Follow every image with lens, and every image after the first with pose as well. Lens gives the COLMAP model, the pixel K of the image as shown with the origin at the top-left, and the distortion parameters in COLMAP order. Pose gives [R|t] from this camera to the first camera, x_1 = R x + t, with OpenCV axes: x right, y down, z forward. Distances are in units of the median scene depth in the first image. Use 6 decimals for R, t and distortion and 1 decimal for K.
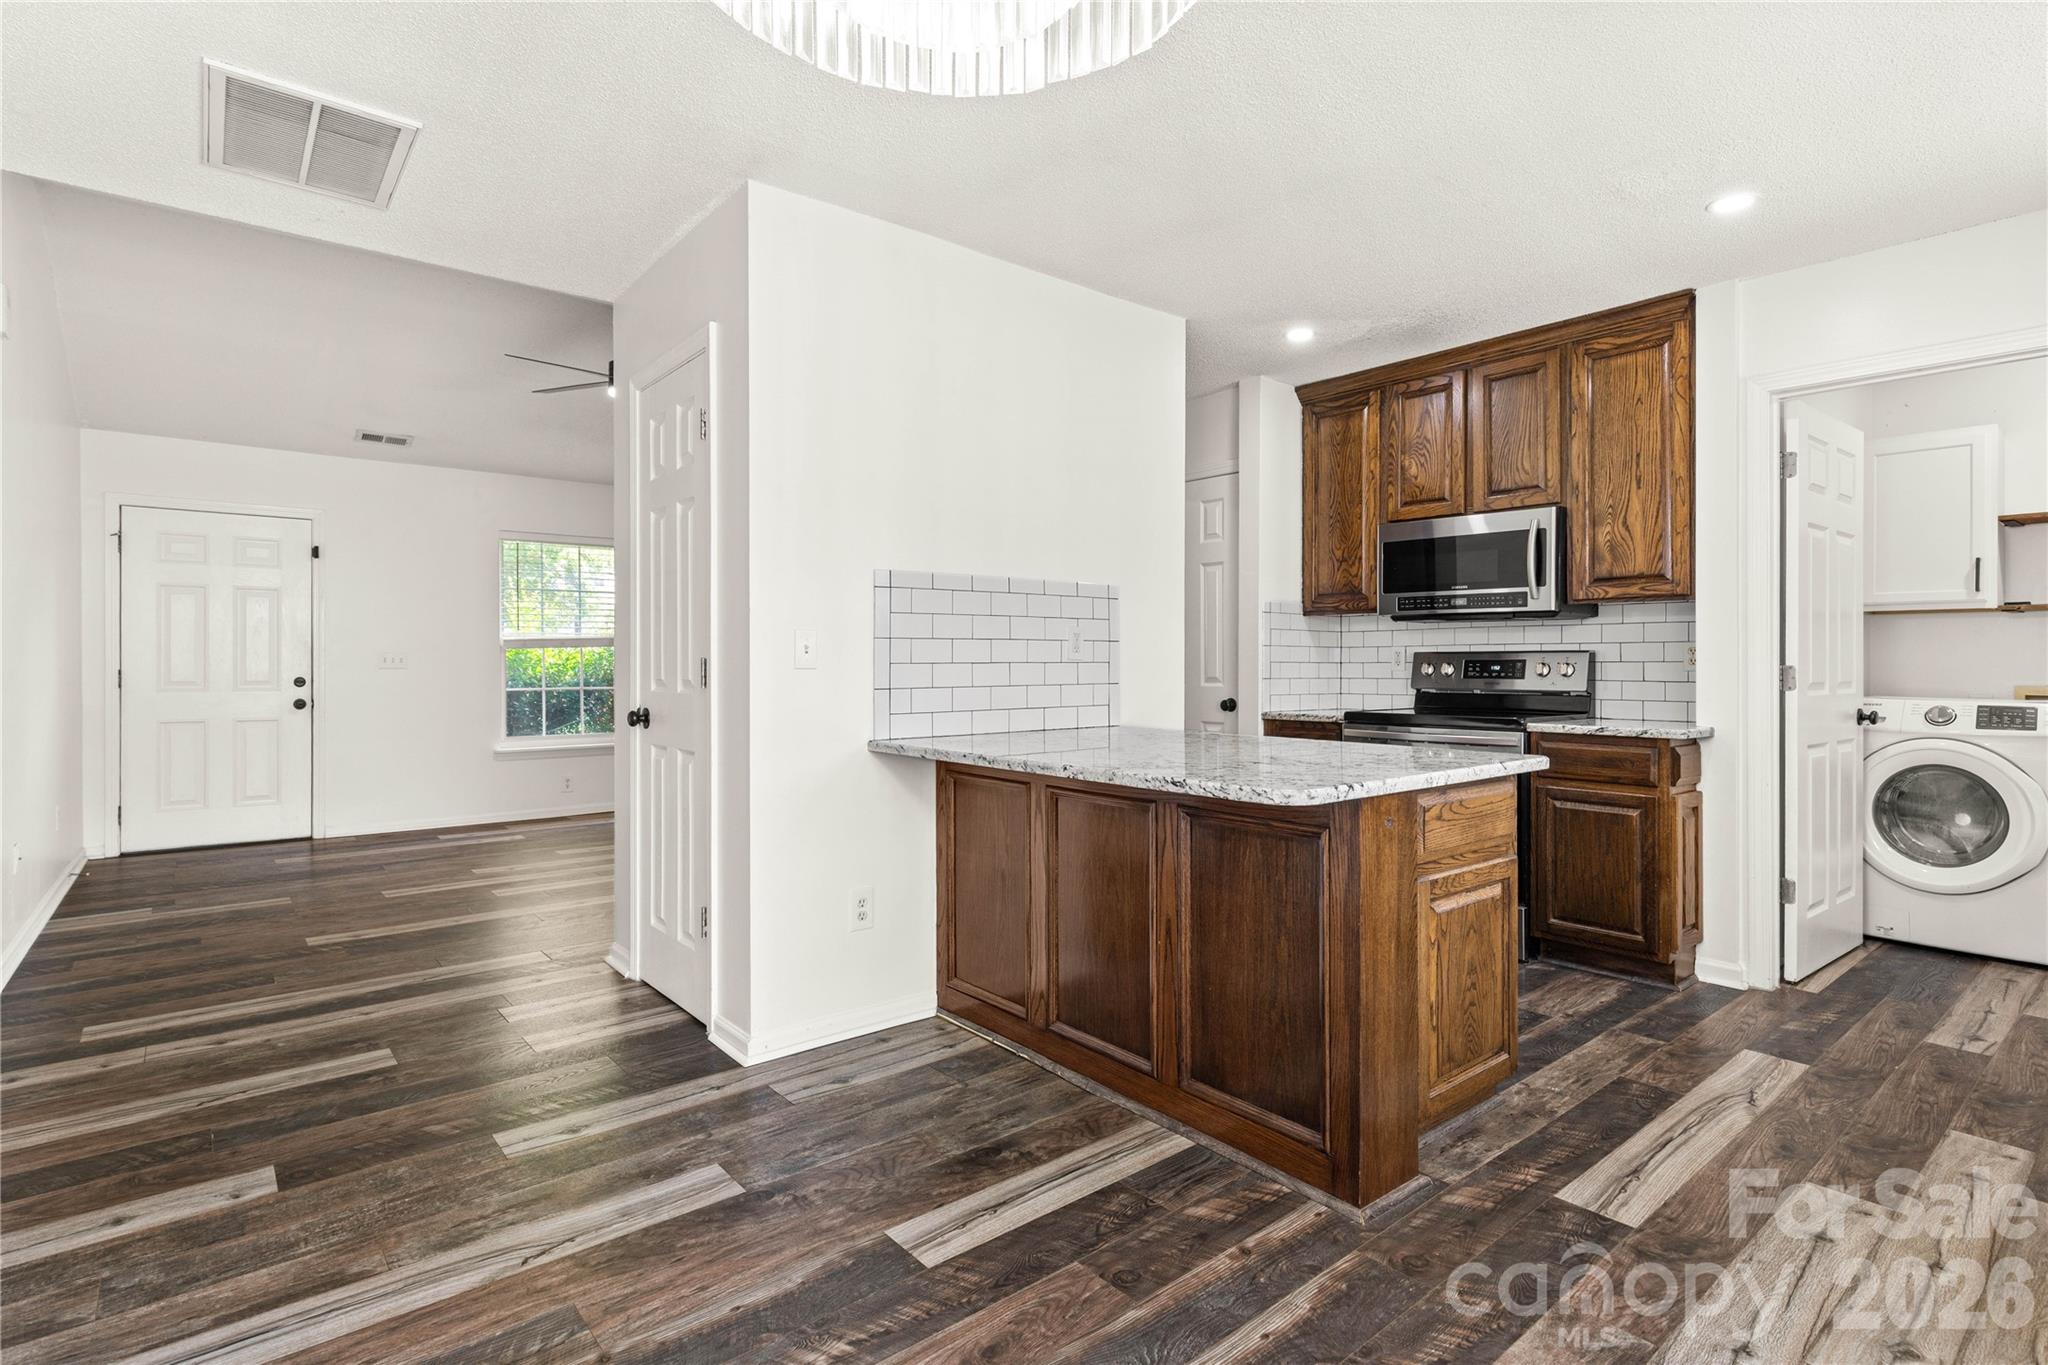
lens RADIAL K [[1005.0, 0, 1017.7], [0, 1005.0, 673.6], [0, 0, 1]] dist [-0.002235, 0.000125]
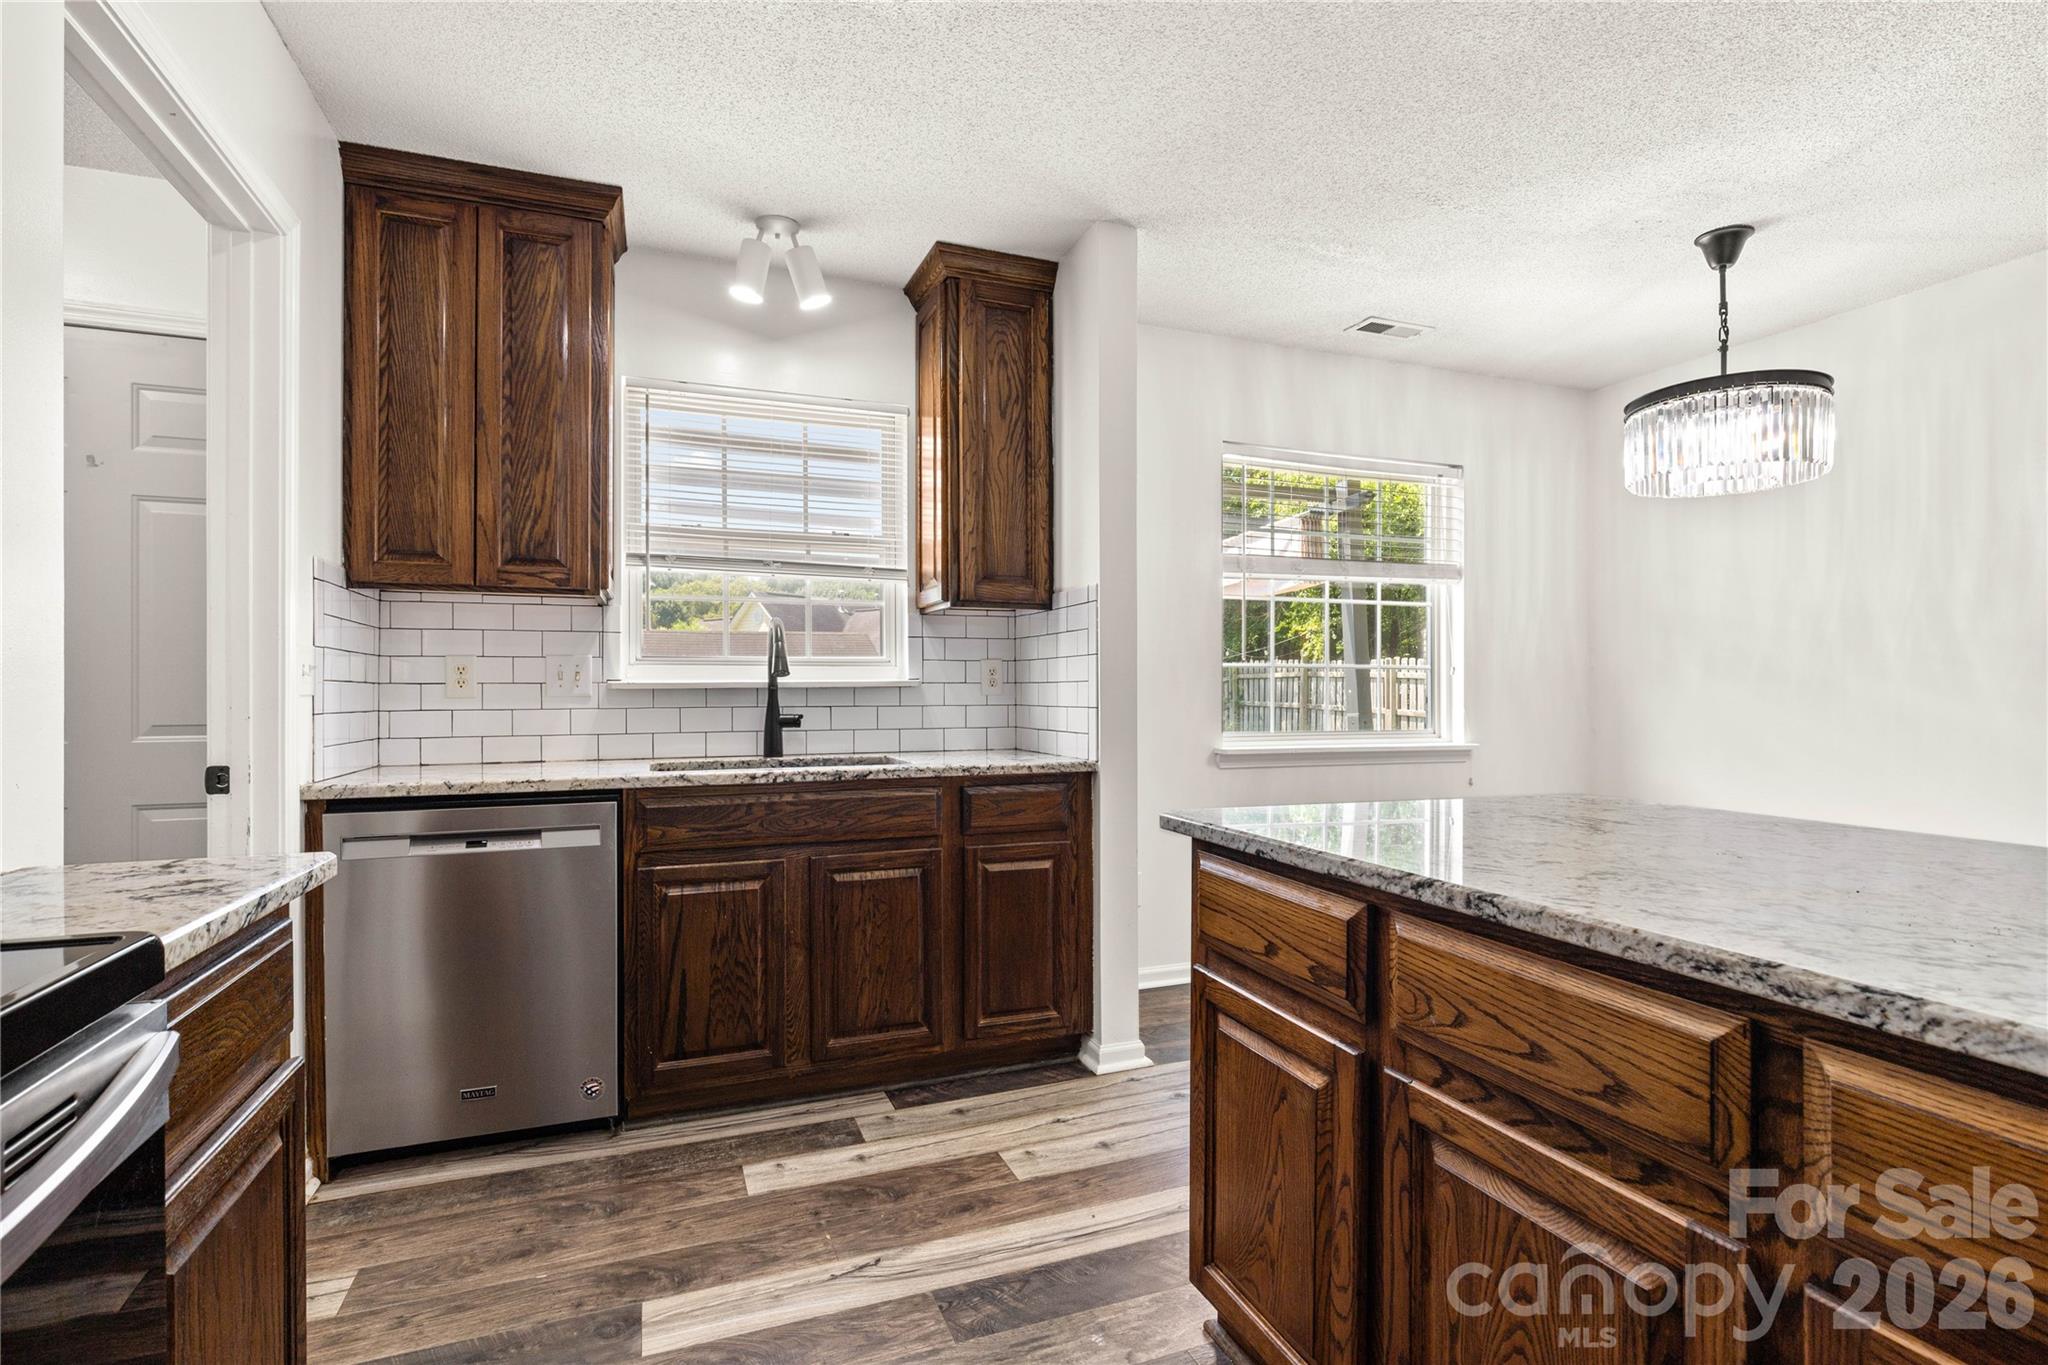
lens RADIAL K [[980.9, 0, 1027.0], [0, 980.9, 683.1], [0, 0, 1]] dist [0.004606, 0.000197]
pose [[-0.950406, -0.001232, 0.311008, 0.260672], [-0.000213, 0.999995, 0.003310, -0.006259], [-0.311011, 0.003079, -0.950401, 1.102230]]
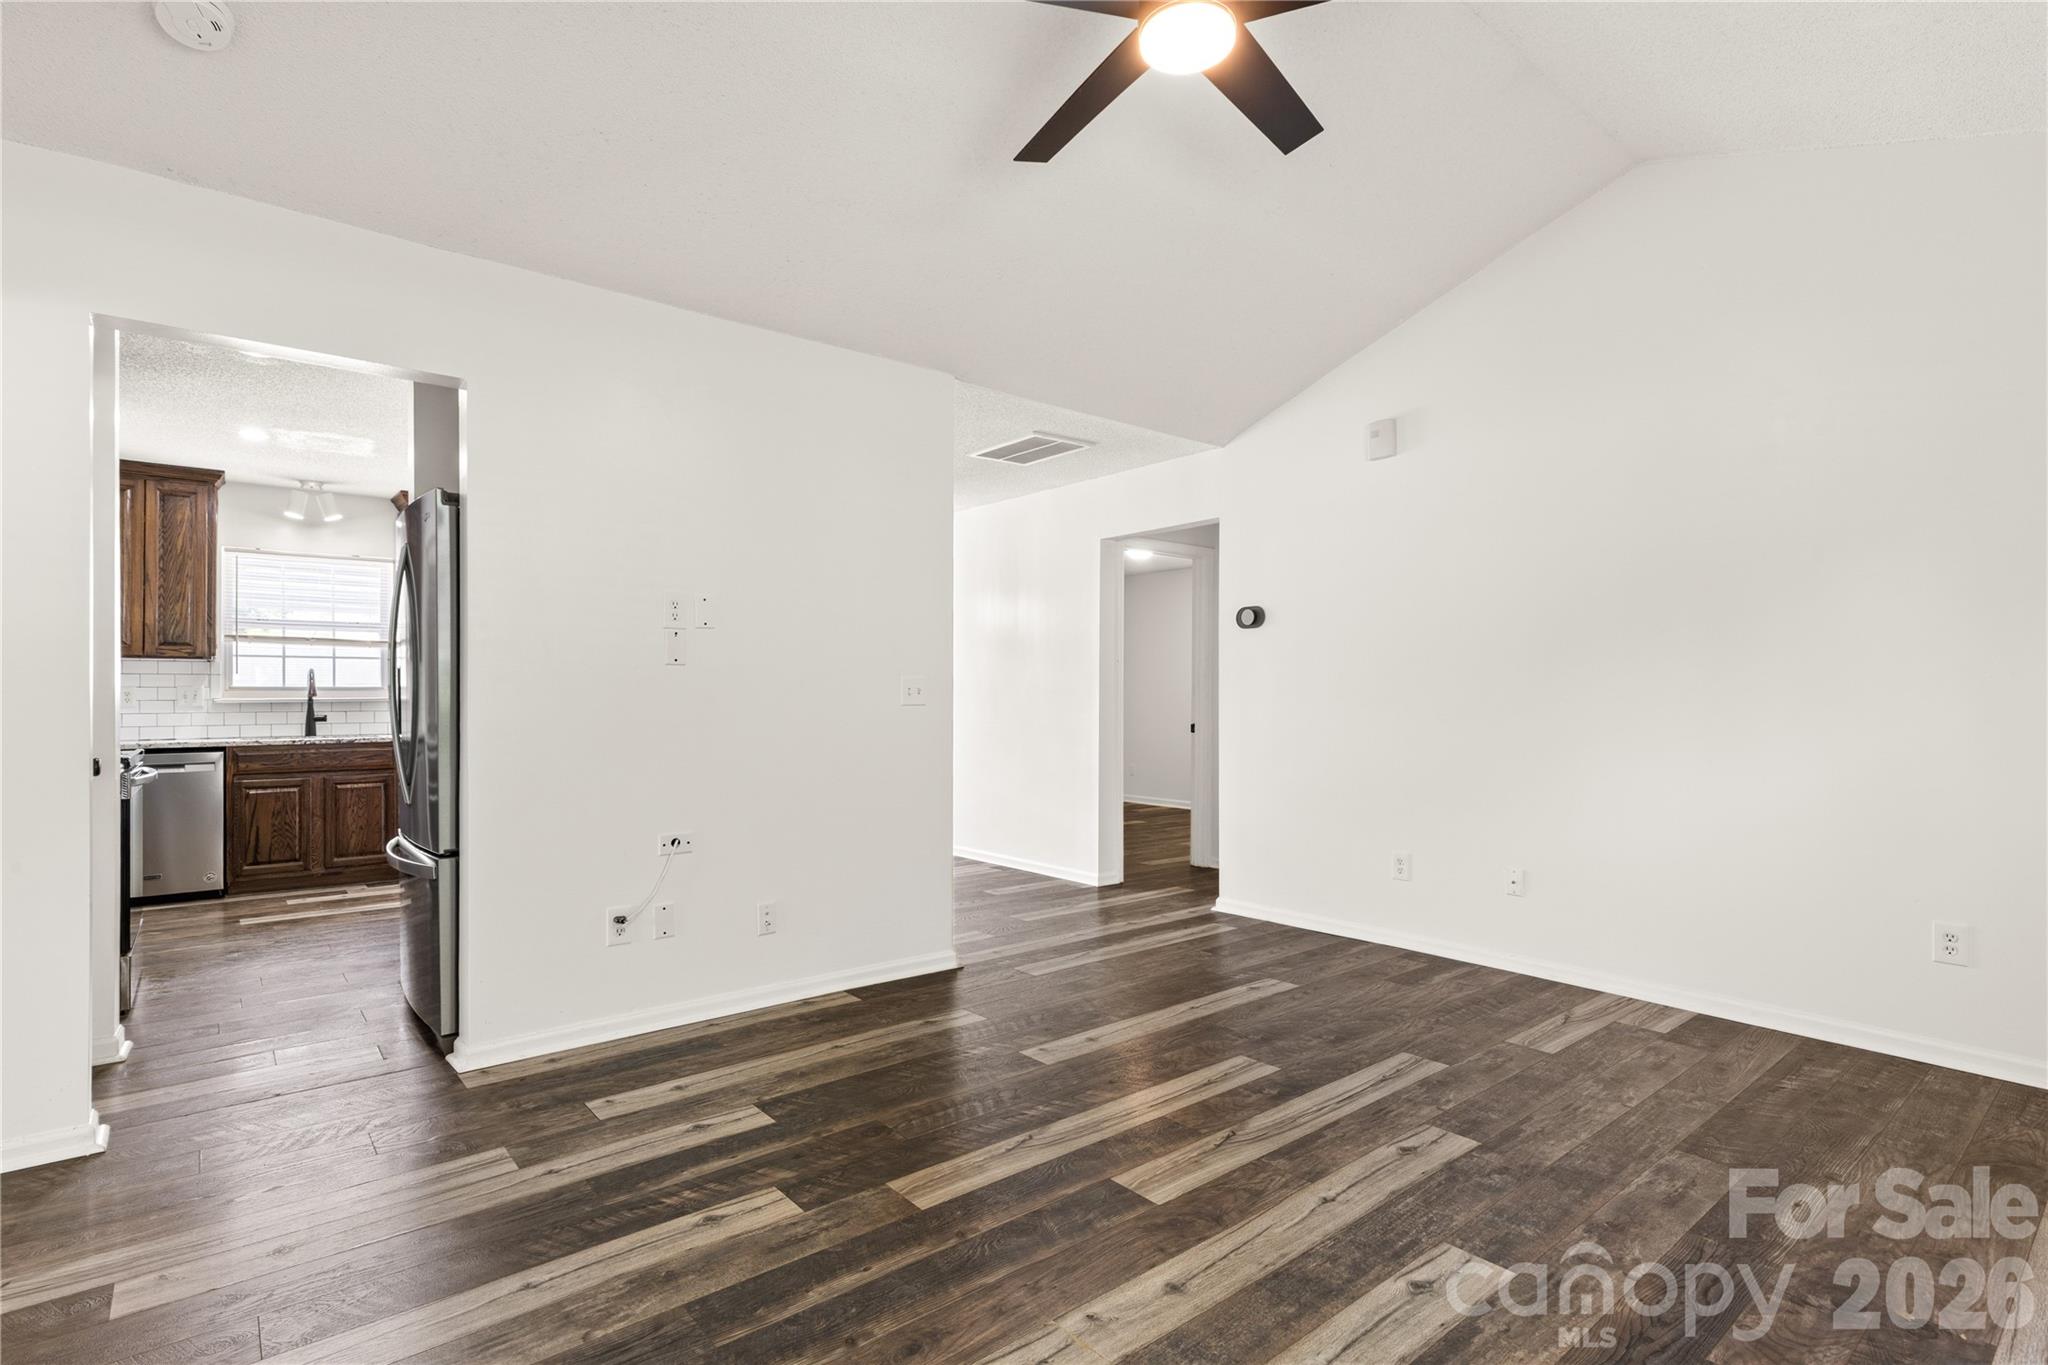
lens RADIAL K [[992.5, 0, 1021.8], [0, 992.5, 686.2], [0, 0, 1]] dist [0.001512, 0.000221]
pose [[-1.000000, -0.000507, 0.000219, -0.462516], [-0.000508, 0.999996, -0.002889, -0.021662], [-0.000217, -0.002889, -0.999996, 2.039095]]
